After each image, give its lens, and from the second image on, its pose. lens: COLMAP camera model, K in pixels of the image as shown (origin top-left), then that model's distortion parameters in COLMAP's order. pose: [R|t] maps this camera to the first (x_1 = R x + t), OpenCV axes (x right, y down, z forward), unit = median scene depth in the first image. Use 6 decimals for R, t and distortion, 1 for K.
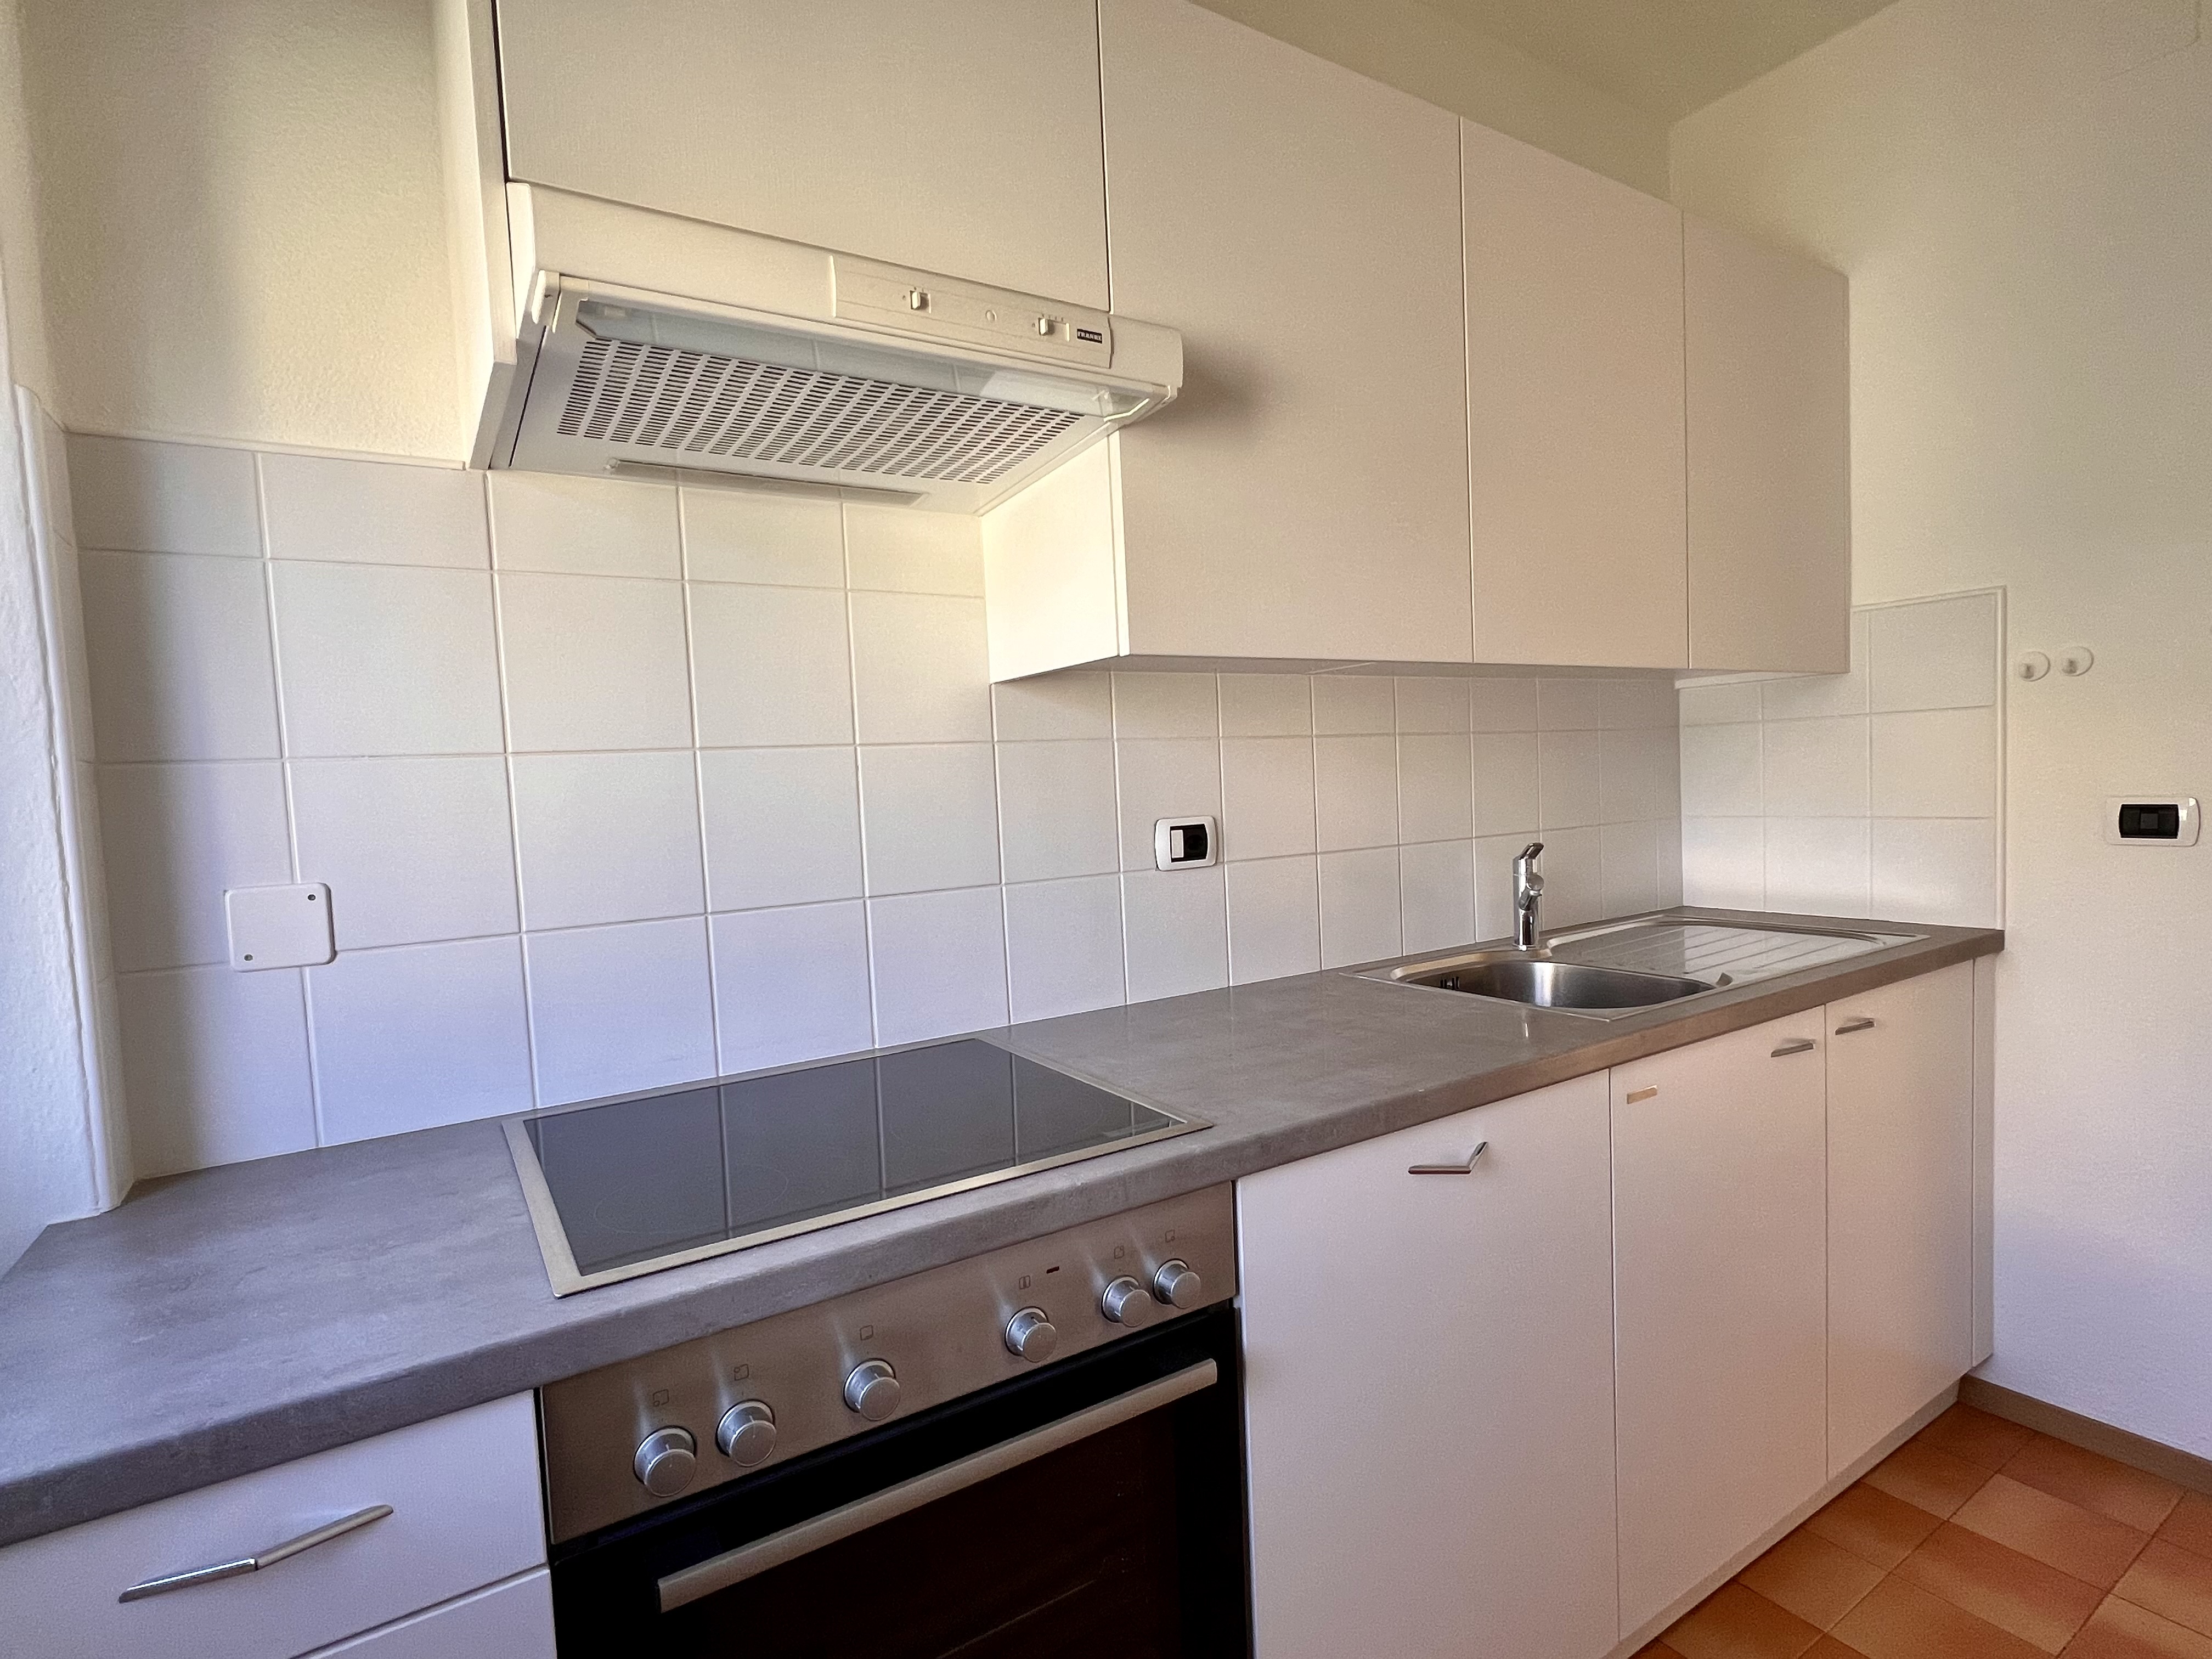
lens RADIAL K [[1088.9, 0, 1105.2], [0, 1088.9, 828.3], [0, 0, 1]] dist [0.000501, 0.000013]
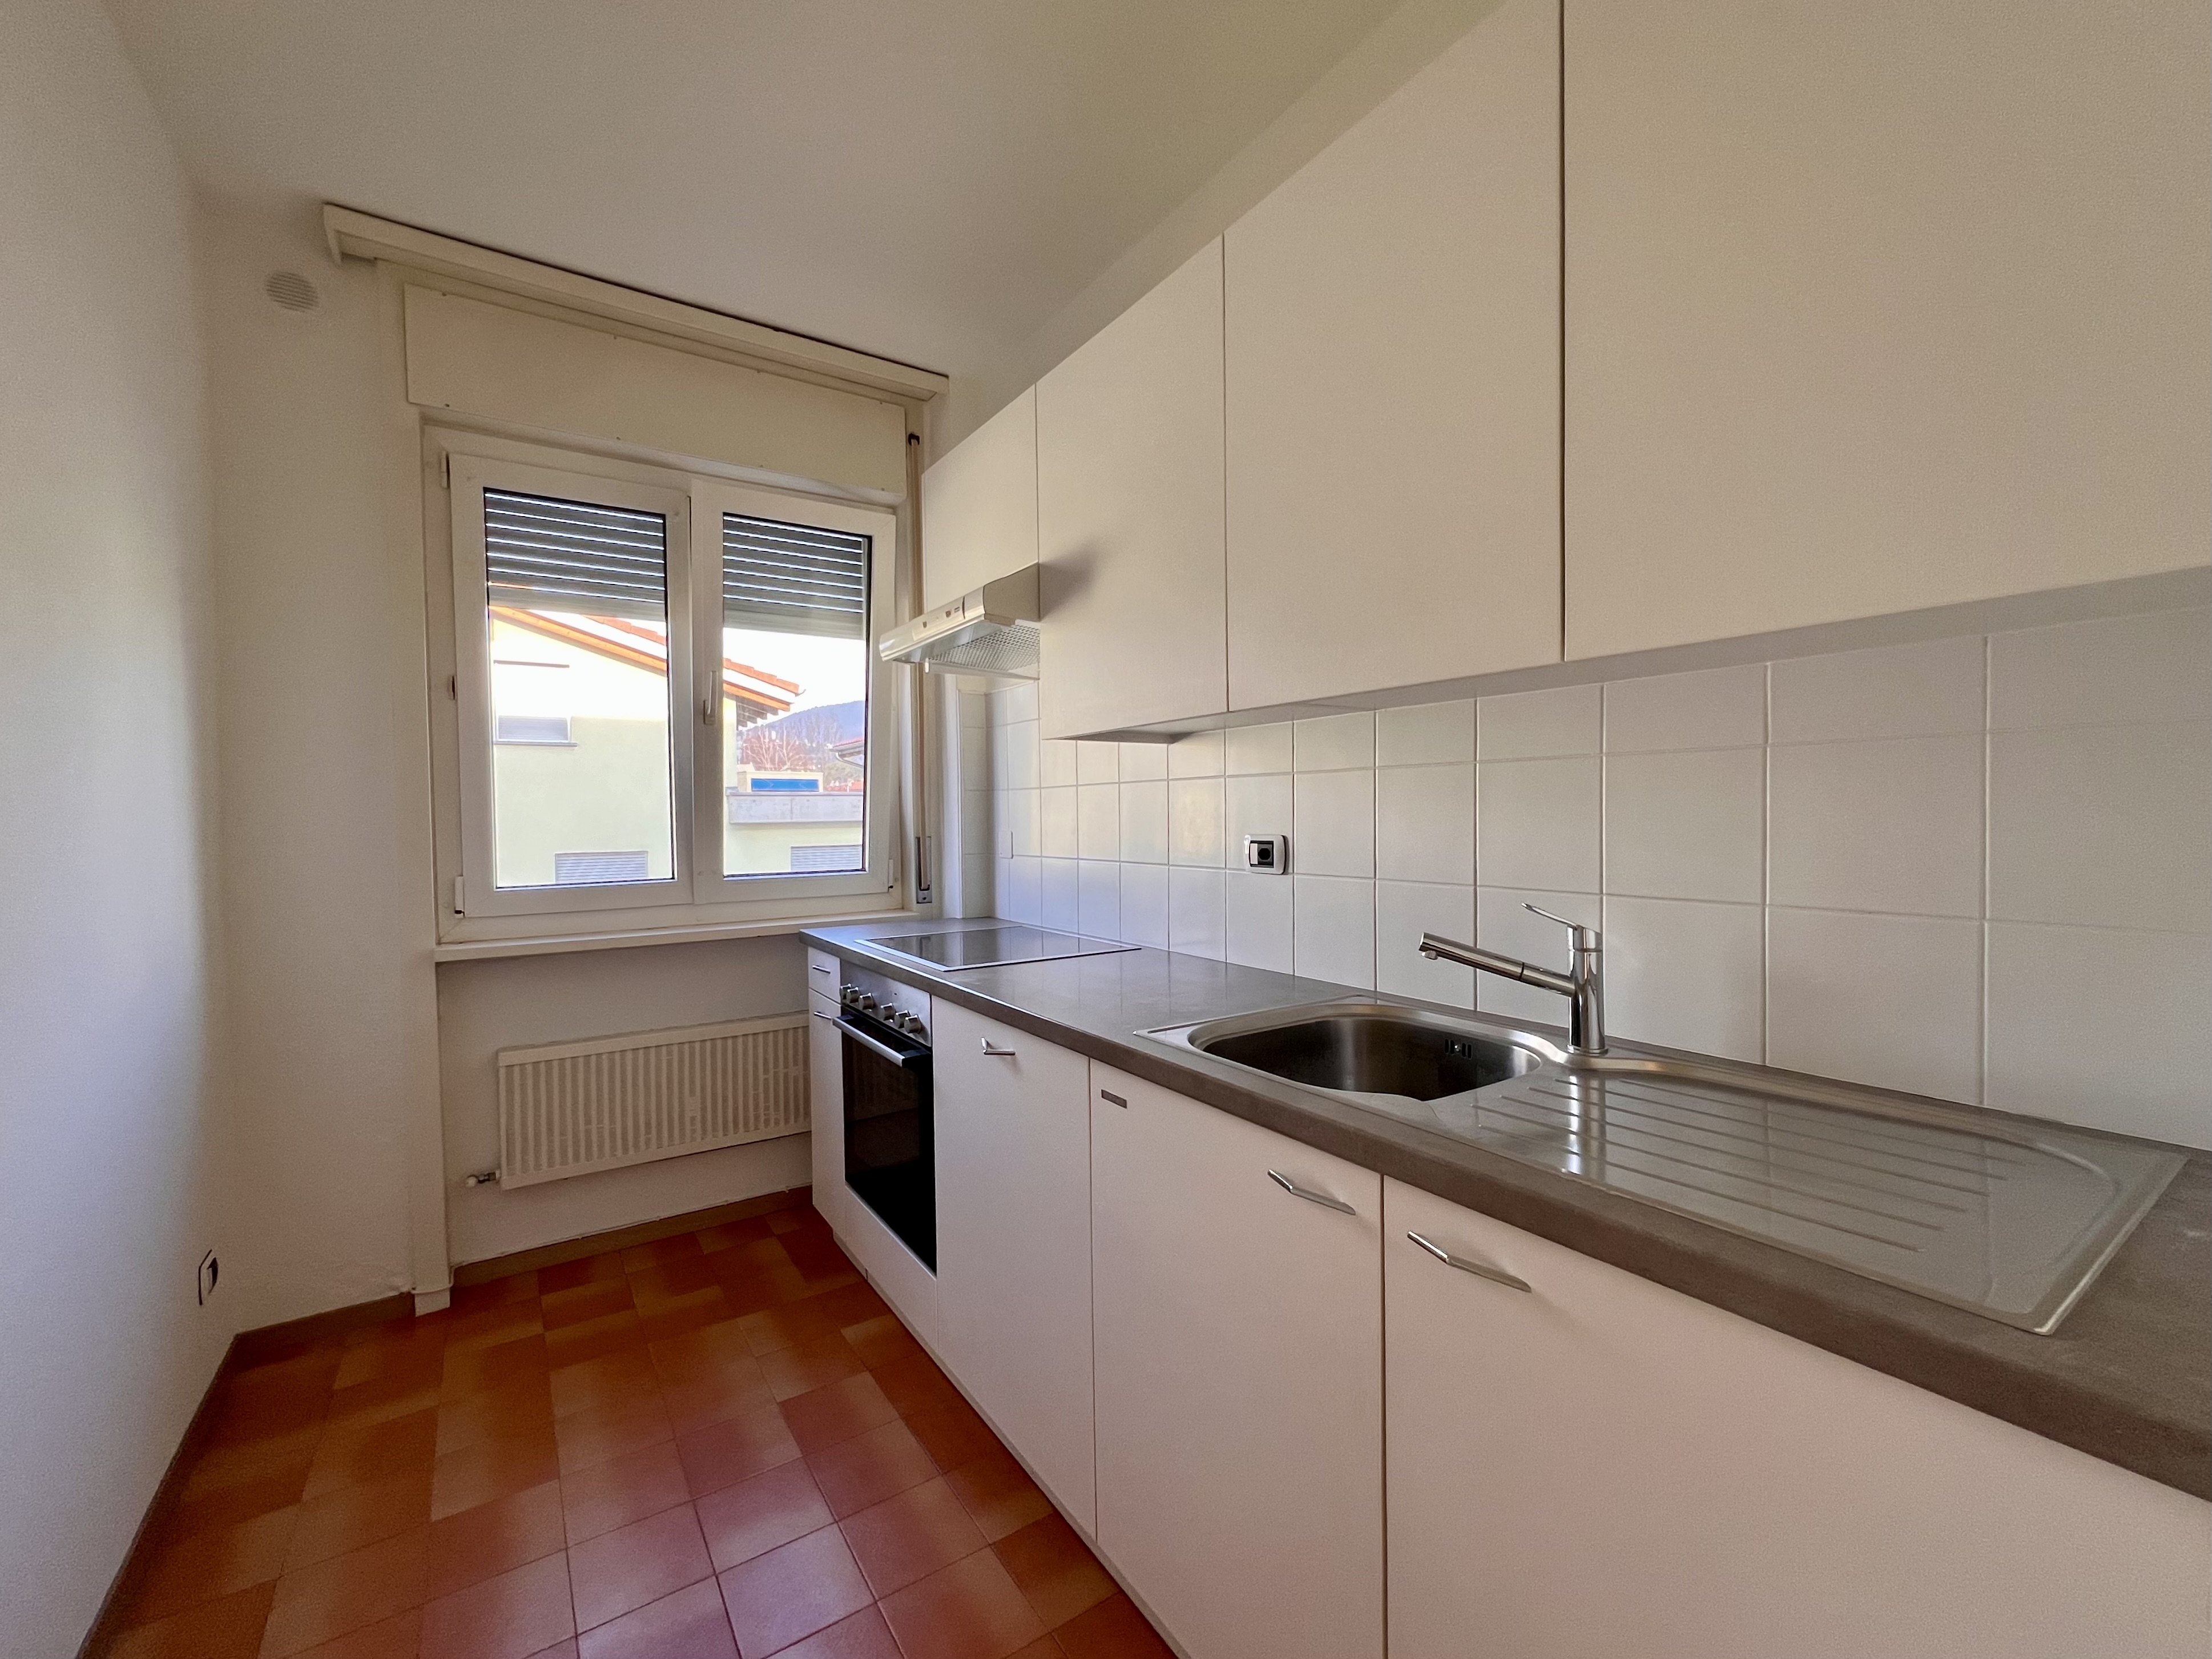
lens RADIAL K [[949.5, 0, 1105.8], [0, 949.5, 829.1], [0, 0, 1]] dist [-0.003613, -0.000200]
pose [[0.024506, 0.060245, -0.997883, 1.192199], [-0.047572, 0.997122, 0.059031, -0.073361], [0.998567, 0.046025, 0.027301, 0.783157]]
